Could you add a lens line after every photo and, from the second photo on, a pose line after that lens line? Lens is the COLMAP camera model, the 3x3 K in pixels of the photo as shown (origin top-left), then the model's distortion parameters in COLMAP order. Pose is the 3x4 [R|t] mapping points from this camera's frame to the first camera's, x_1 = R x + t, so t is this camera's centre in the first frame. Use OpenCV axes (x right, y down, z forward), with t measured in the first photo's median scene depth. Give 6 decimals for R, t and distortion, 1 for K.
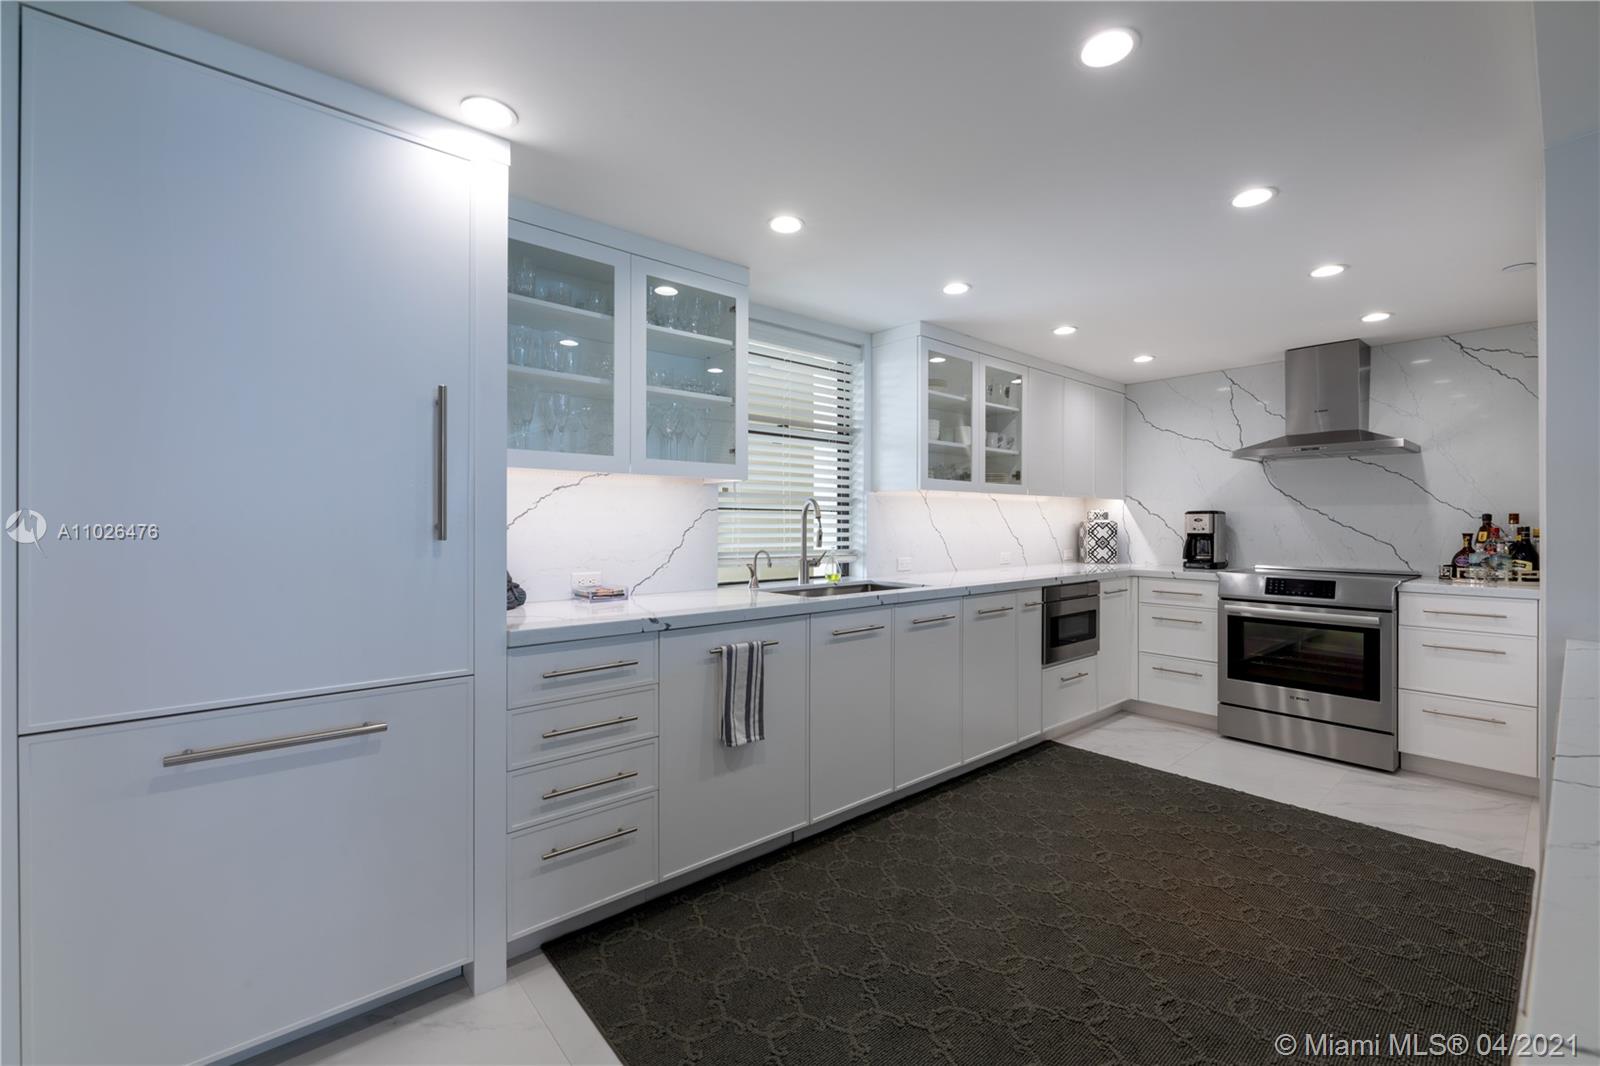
lens RADIAL K [[665.7, 0, 809.5], [0, 665.7, 526.2], [0, 0, 1]] dist [0.003087, -0.000380]
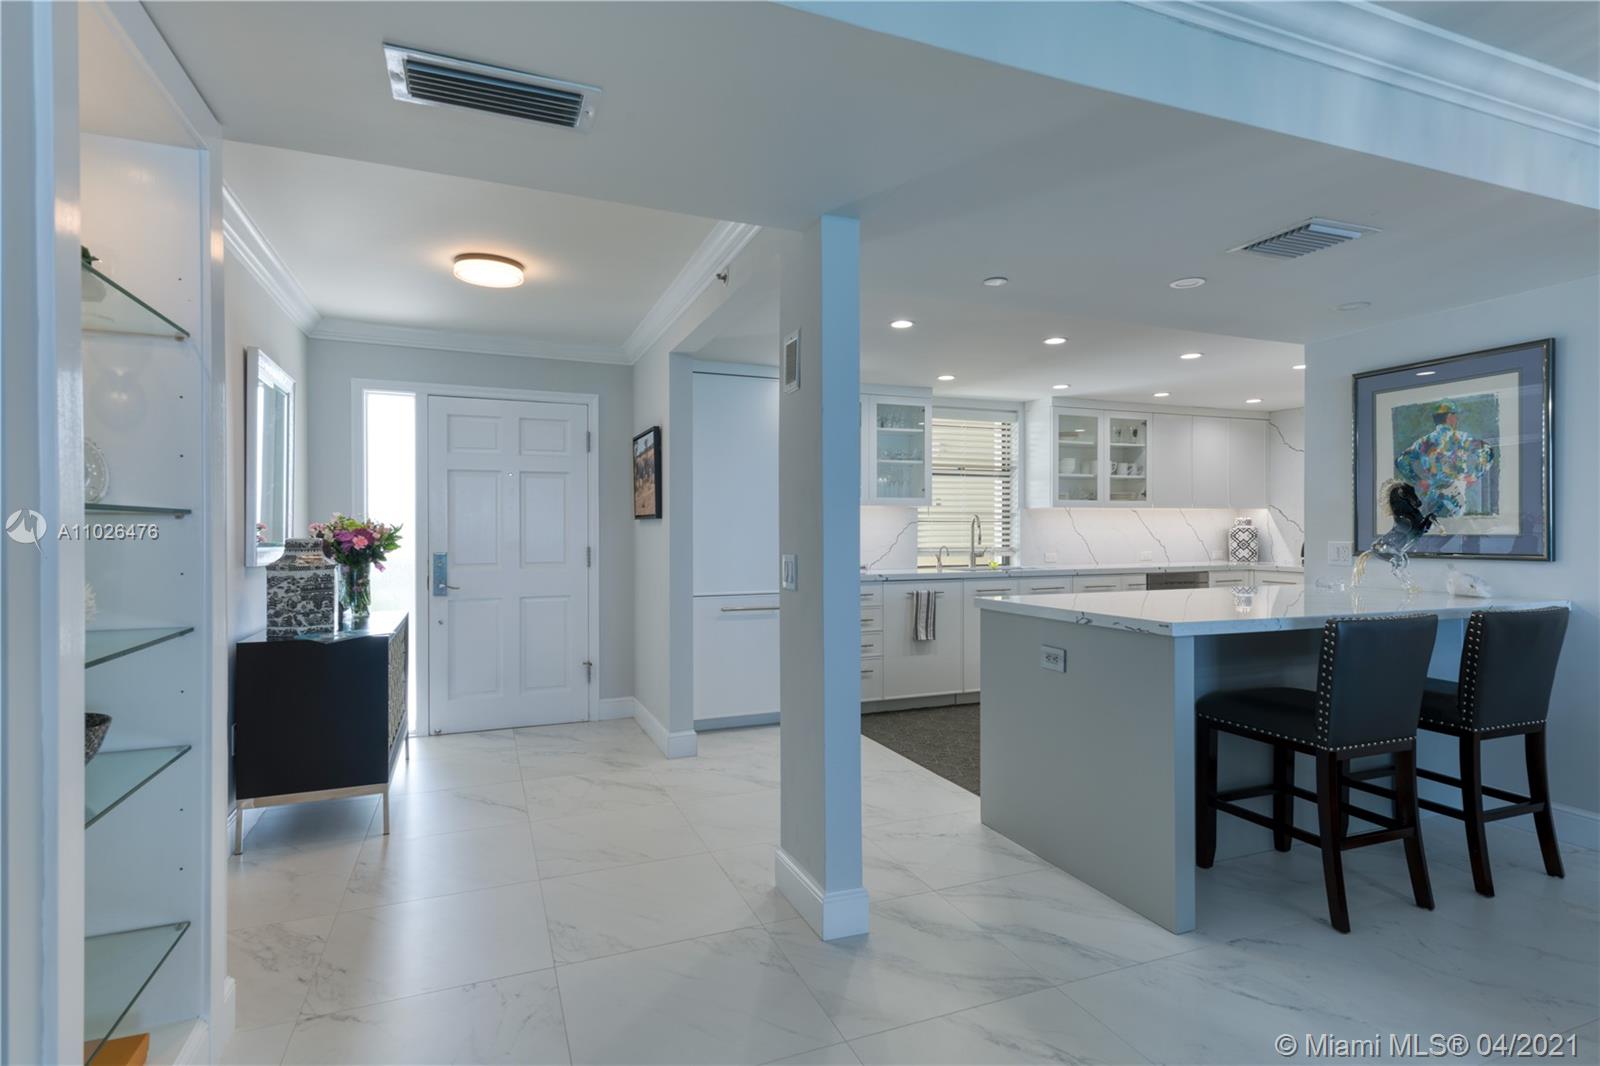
lens RADIAL K [[810.4, 0, 807.0], [0, 810.4, 527.6], [0, 0, 1]] dist [0.003450, -0.000043]
pose [[0.945683, -0.006540, -0.325026, 0.227523], [0.003936, 0.999955, -0.008668, 0.004664], [0.325068, 0.006918, 0.945665, -0.897847]]
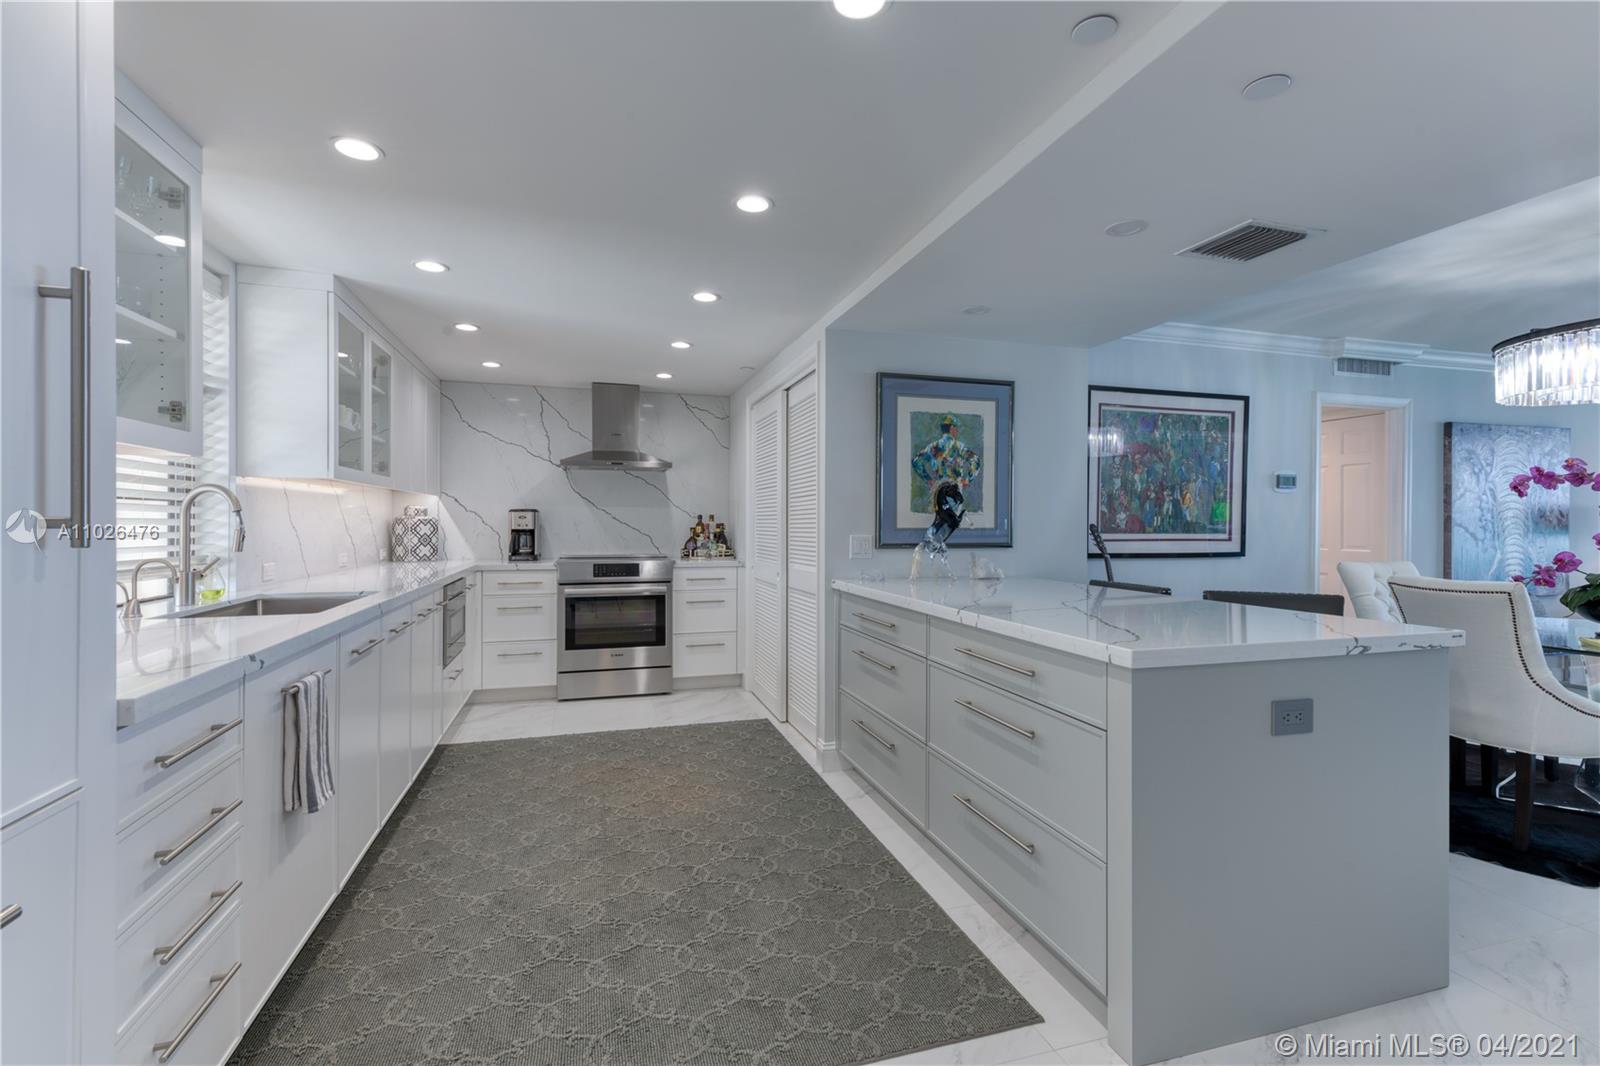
lens RADIAL K [[722.4, 0, 807.2], [0, 722.4, 528.9], [0, 0, 1]] dist [0.001468, 0.001065]
pose [[0.403227, -0.007819, 0.915067, -0.403609], [-0.000262, 0.999962, 0.008659, -0.000376], [-0.915100, -0.003731, 0.403209, 0.093231]]
